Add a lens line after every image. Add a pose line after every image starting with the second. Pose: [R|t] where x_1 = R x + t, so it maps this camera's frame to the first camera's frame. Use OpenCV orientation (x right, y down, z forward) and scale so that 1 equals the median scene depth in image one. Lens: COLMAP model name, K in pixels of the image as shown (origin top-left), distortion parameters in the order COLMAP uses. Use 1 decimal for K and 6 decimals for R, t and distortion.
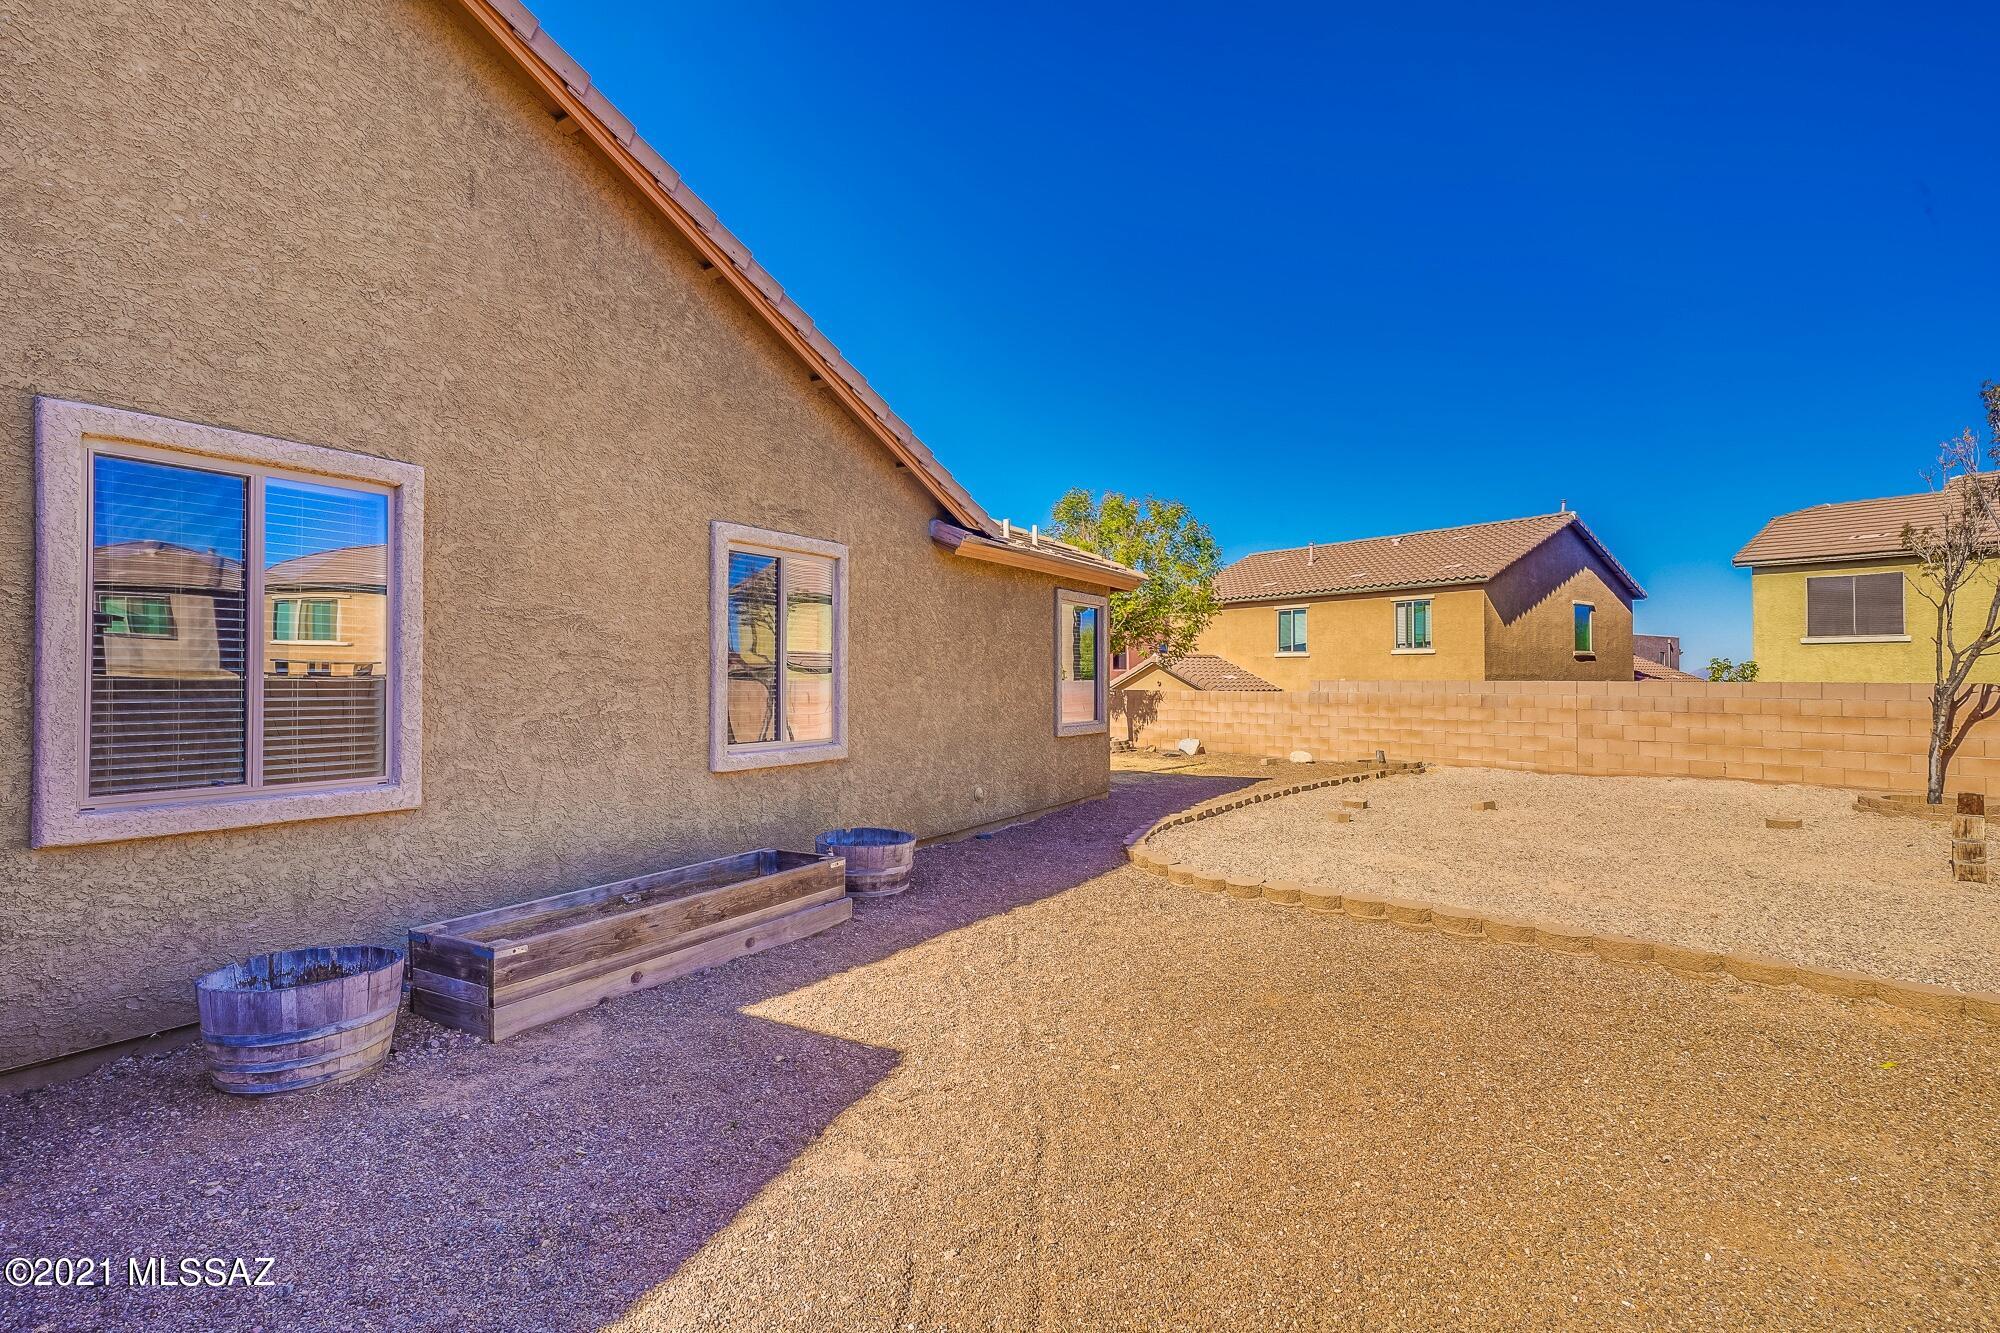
lens RADIAL K [[970.6, 0, 995.3], [0, 970.6, 670.5], [0, 0, 1]] dist [0.004008, 0.001051]
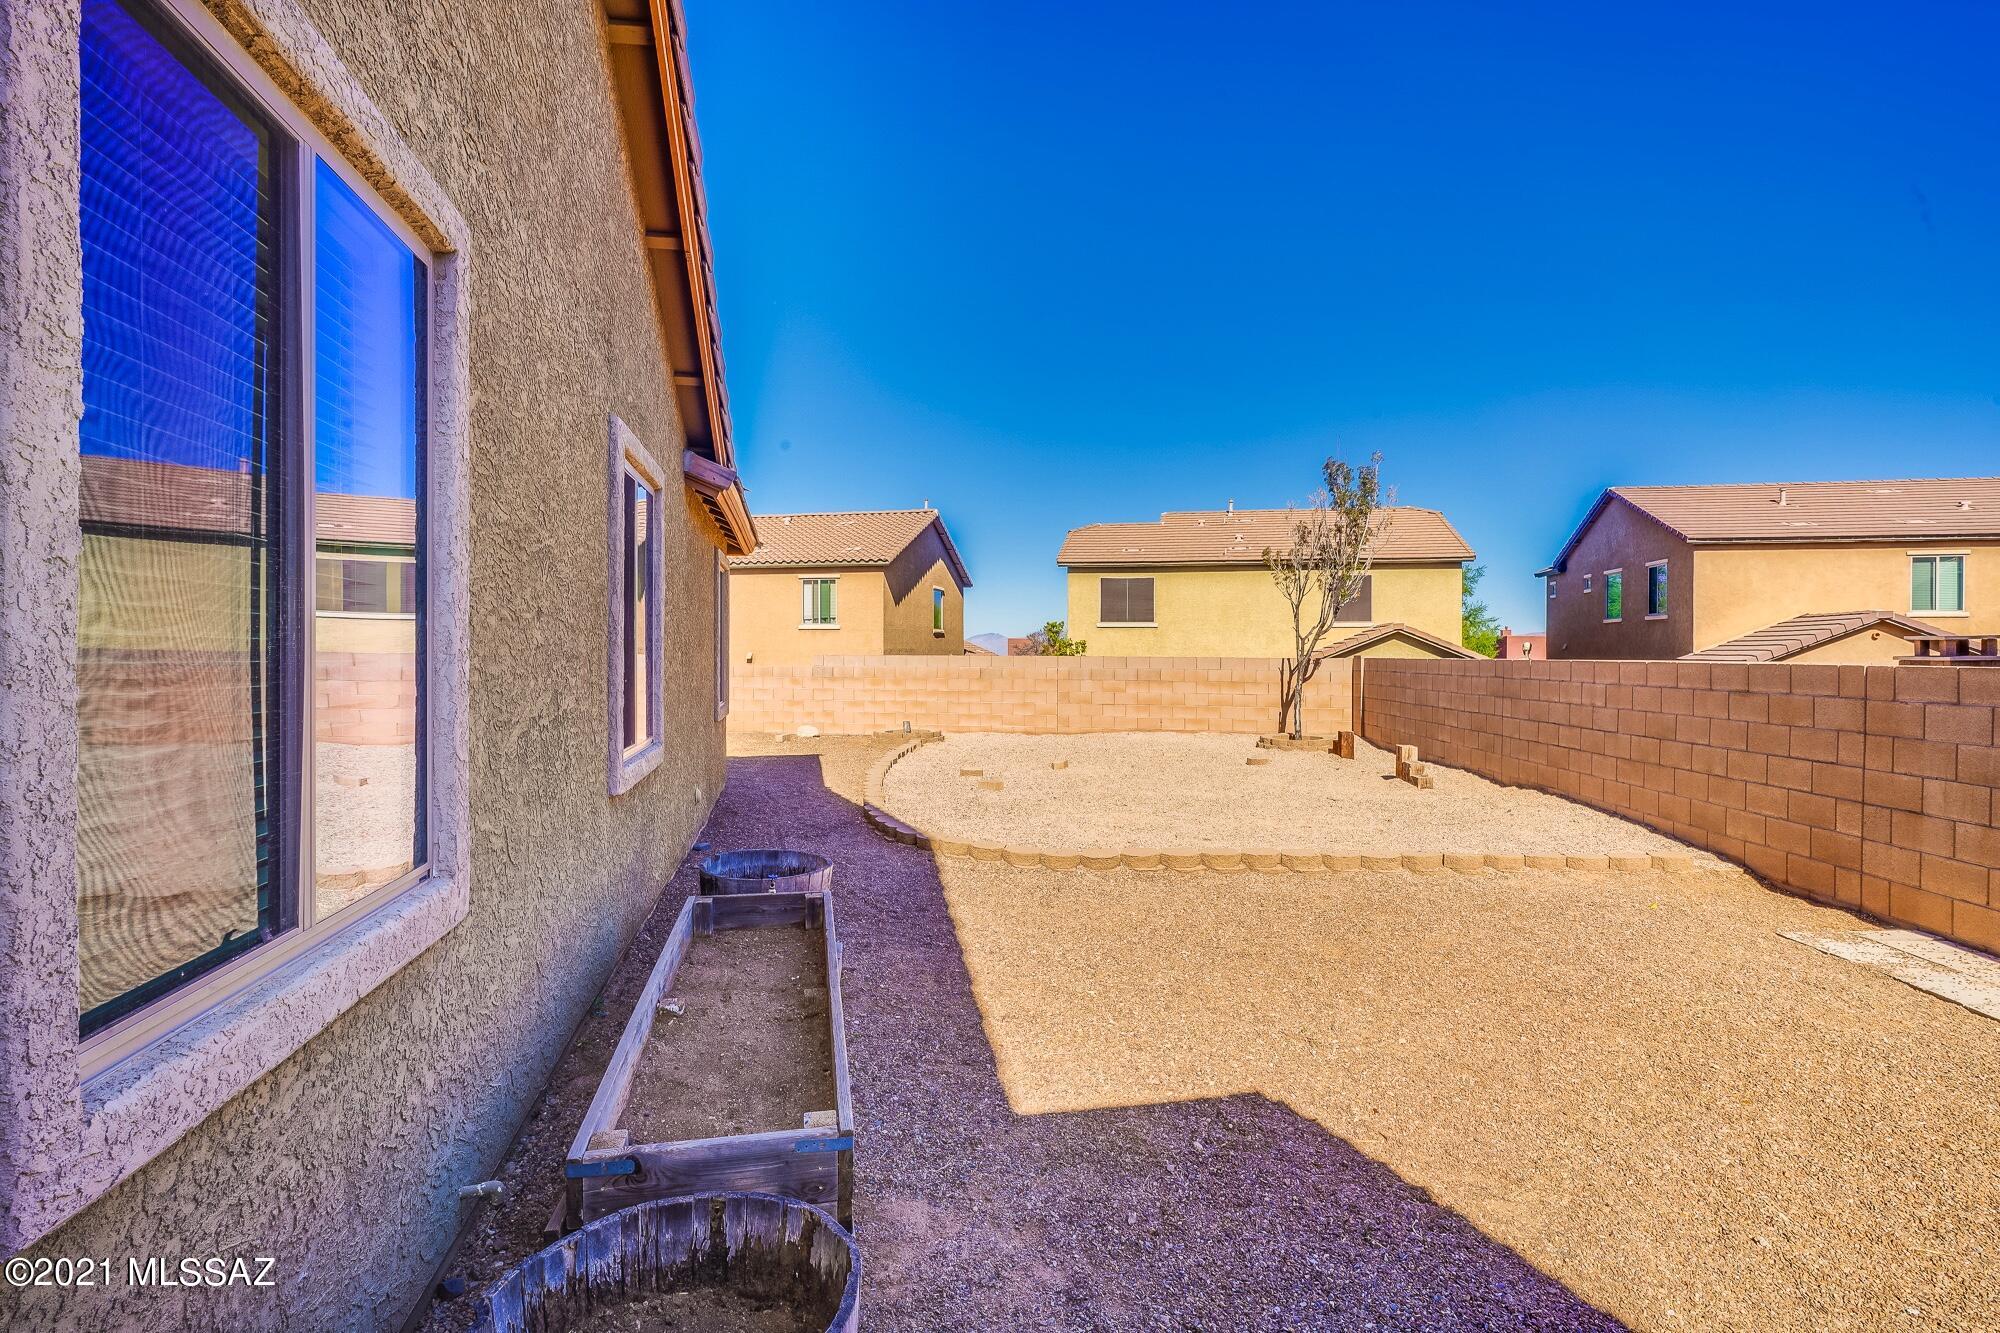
lens RADIAL K [[970.6, 0, 1013.4], [0, 970.6, 661.6], [0, 0, 1]] dist [0.004008, 0.001051]
pose [[0.742930, -0.003408, 0.669361, -0.202474], [-0.009532, 0.999832, 0.015670, -0.000284], [-0.669301, -0.018022, 0.742772, 0.124330]]
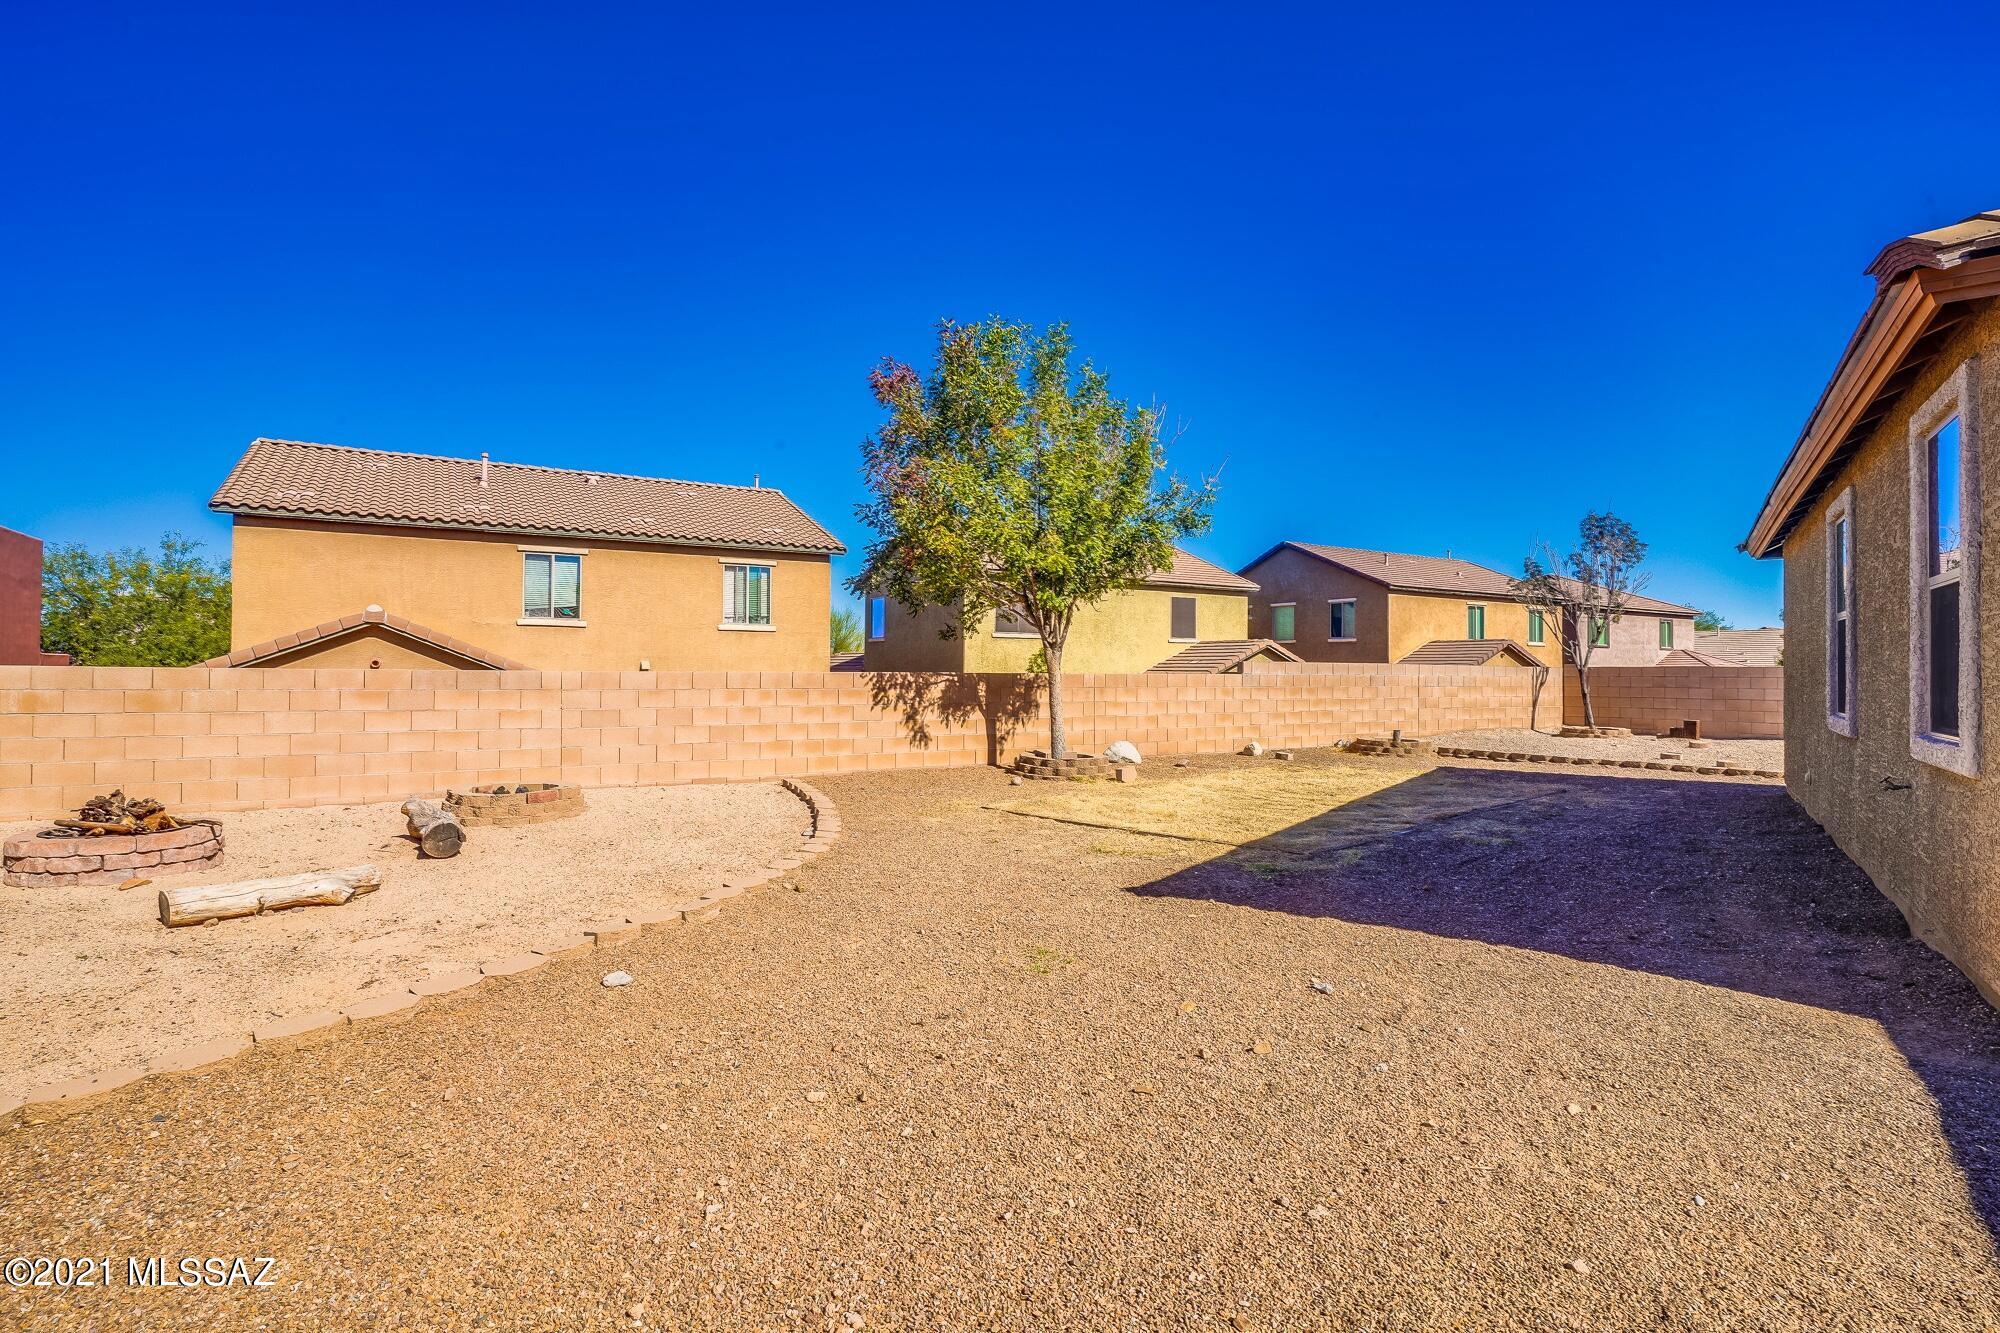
lens RADIAL K [[970.6, 0, 1007.1], [0, 970.6, 672.4], [0, 0, 1]] dist [0.004008, 0.001051]
pose [[0.094893, -0.001855, 0.995486, -0.617211], [-0.015510, 0.999874, 0.003342, 0.021148], [-0.995367, -0.015757, 0.094852, 1.188839]]
